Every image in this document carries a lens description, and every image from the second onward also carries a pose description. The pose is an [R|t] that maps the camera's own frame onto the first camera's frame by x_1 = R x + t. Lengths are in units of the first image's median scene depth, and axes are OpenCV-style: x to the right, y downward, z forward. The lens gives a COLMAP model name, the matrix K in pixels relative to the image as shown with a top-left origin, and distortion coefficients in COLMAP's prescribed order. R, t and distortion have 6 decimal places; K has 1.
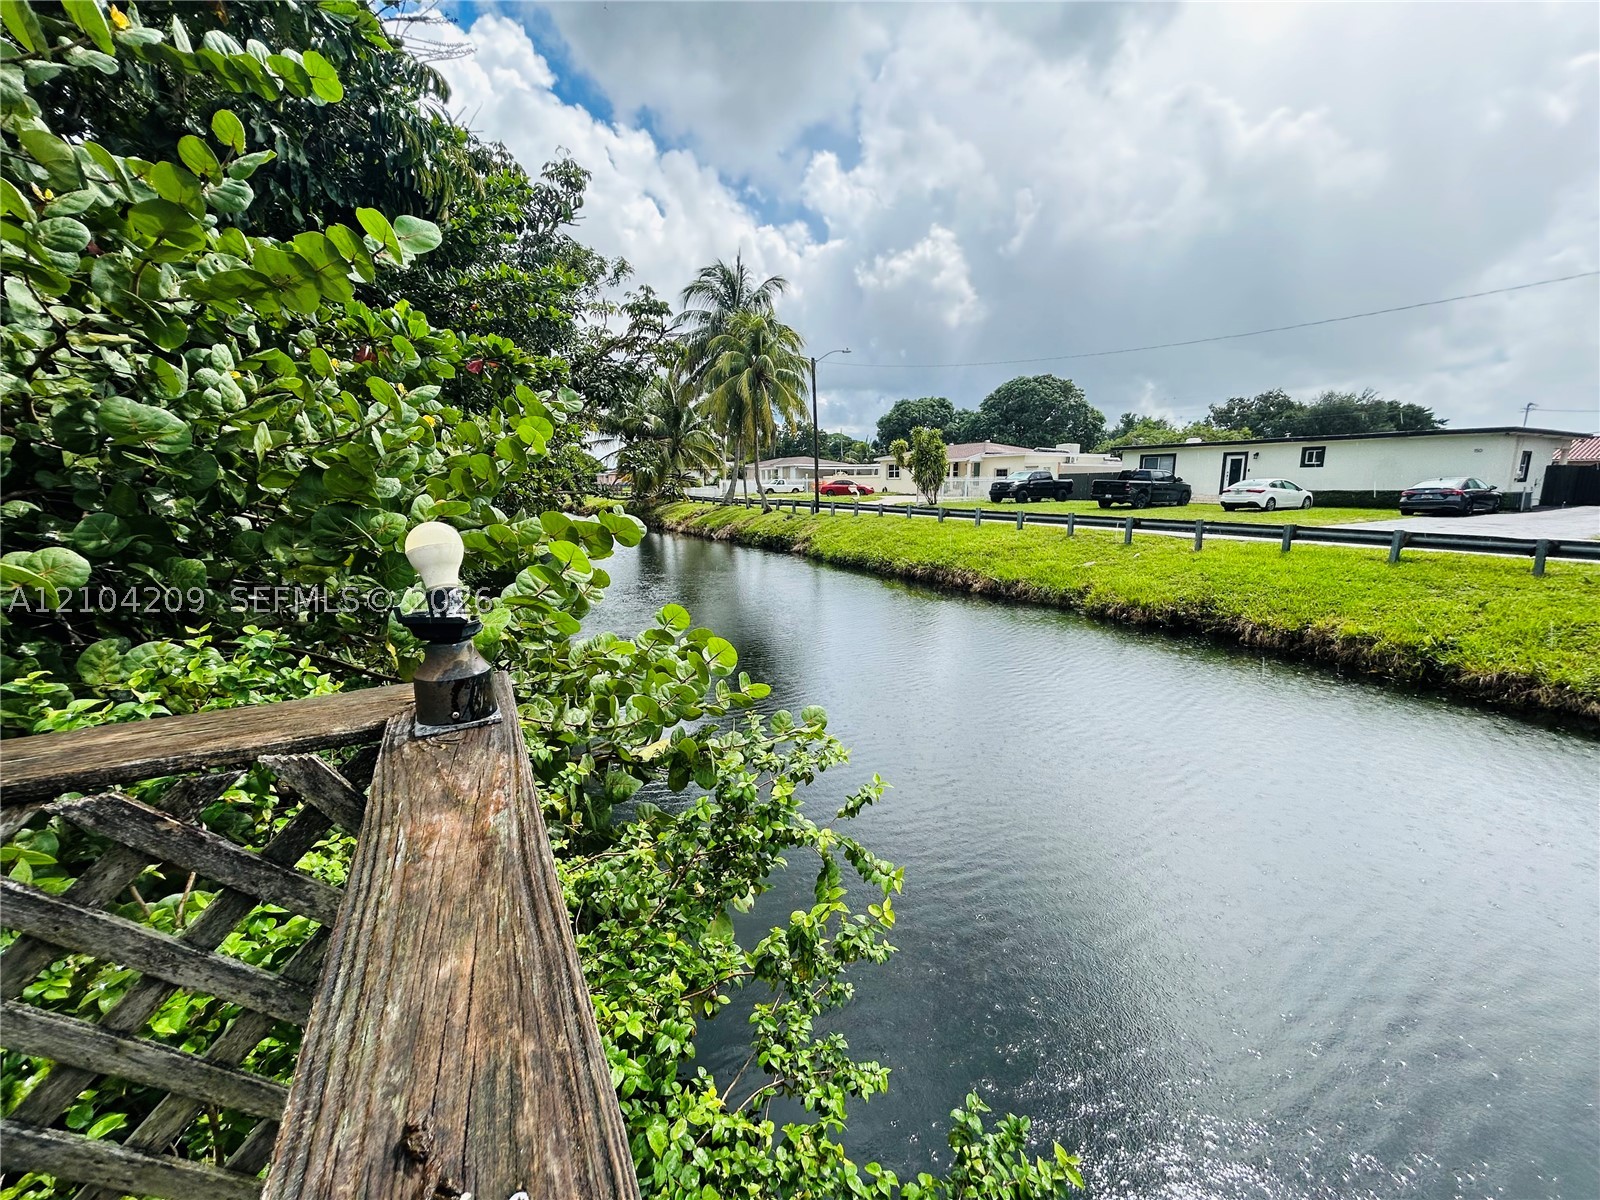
lens RADIAL K [[644.8, 0, 796.6], [0, 644.8, 601.7], [0, 0, 1]] dist [-0.002174, 0.002341]
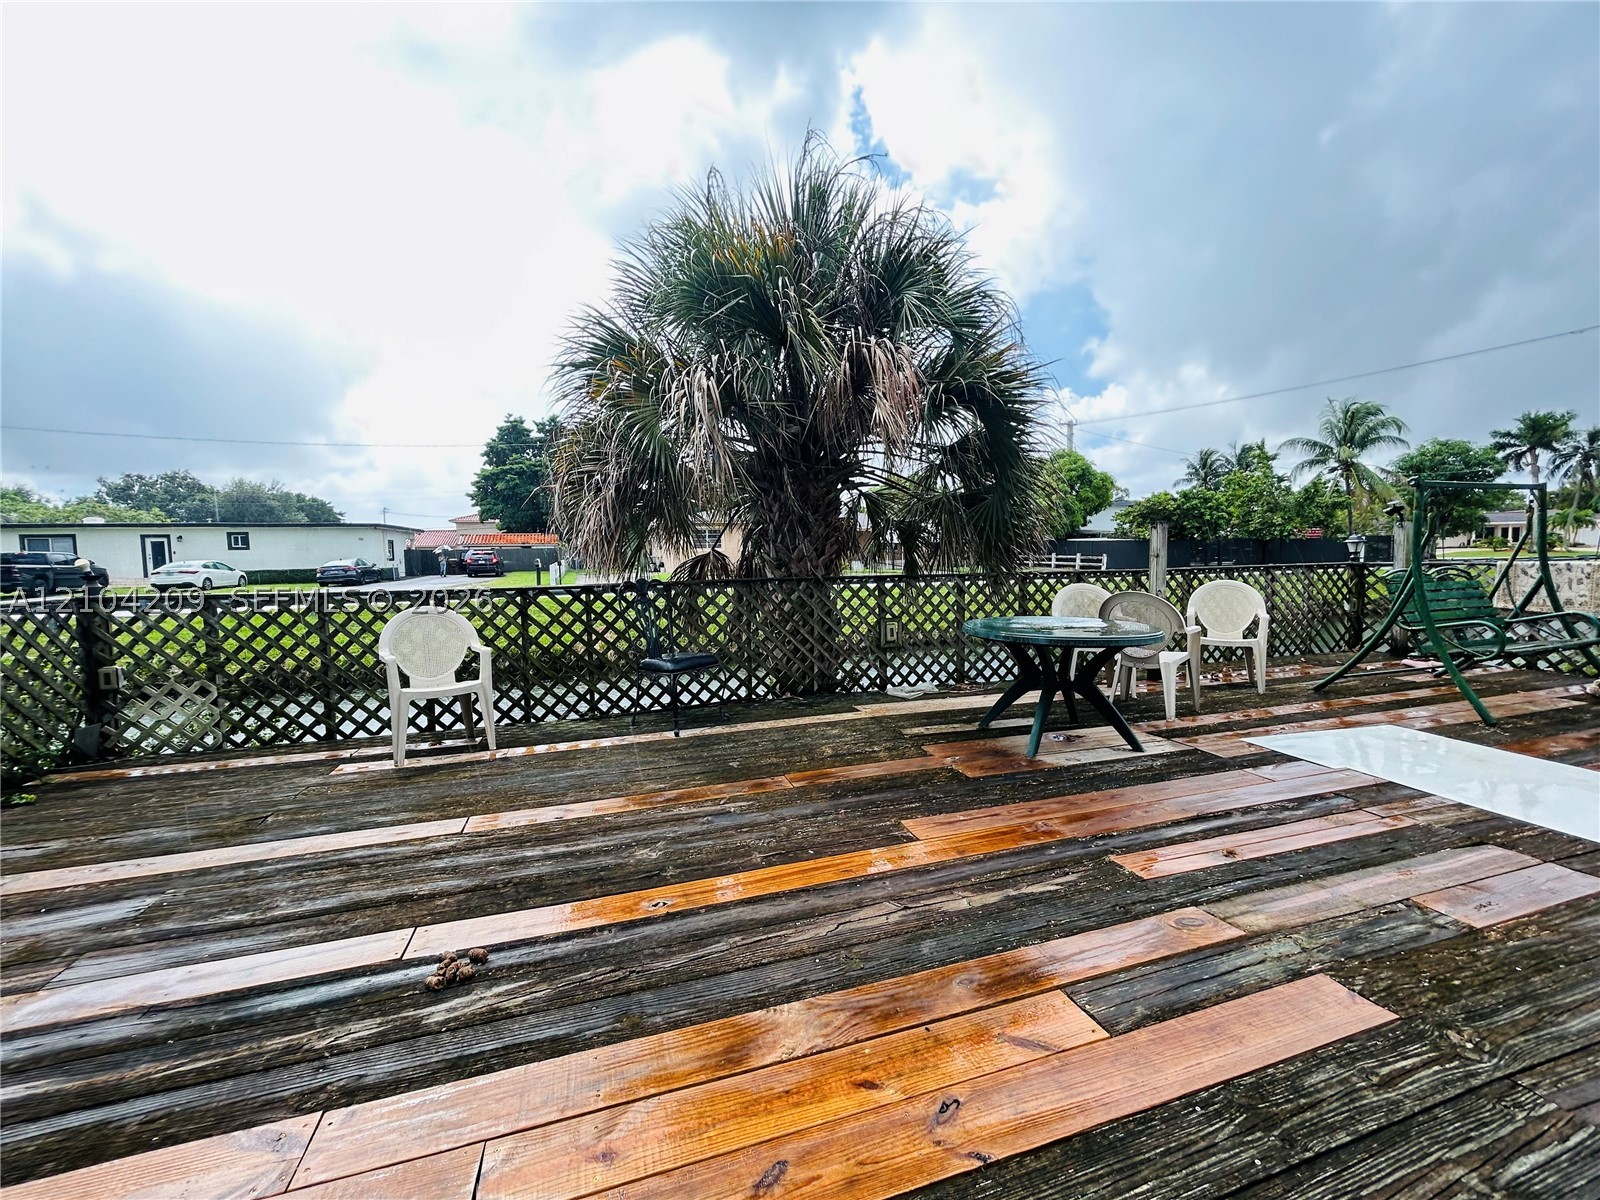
lens RADIAL K [[644.8, 0, 800.8], [0, 644.8, 601.1], [0, 0, 1]] dist [-0.002174, 0.002341]
pose [[0.189642, -0.073973, 0.979063, -0.086006], [0.196914, 0.979764, 0.035884, 0.021815], [-0.961905, 0.185986, 0.200370, -0.105927]]
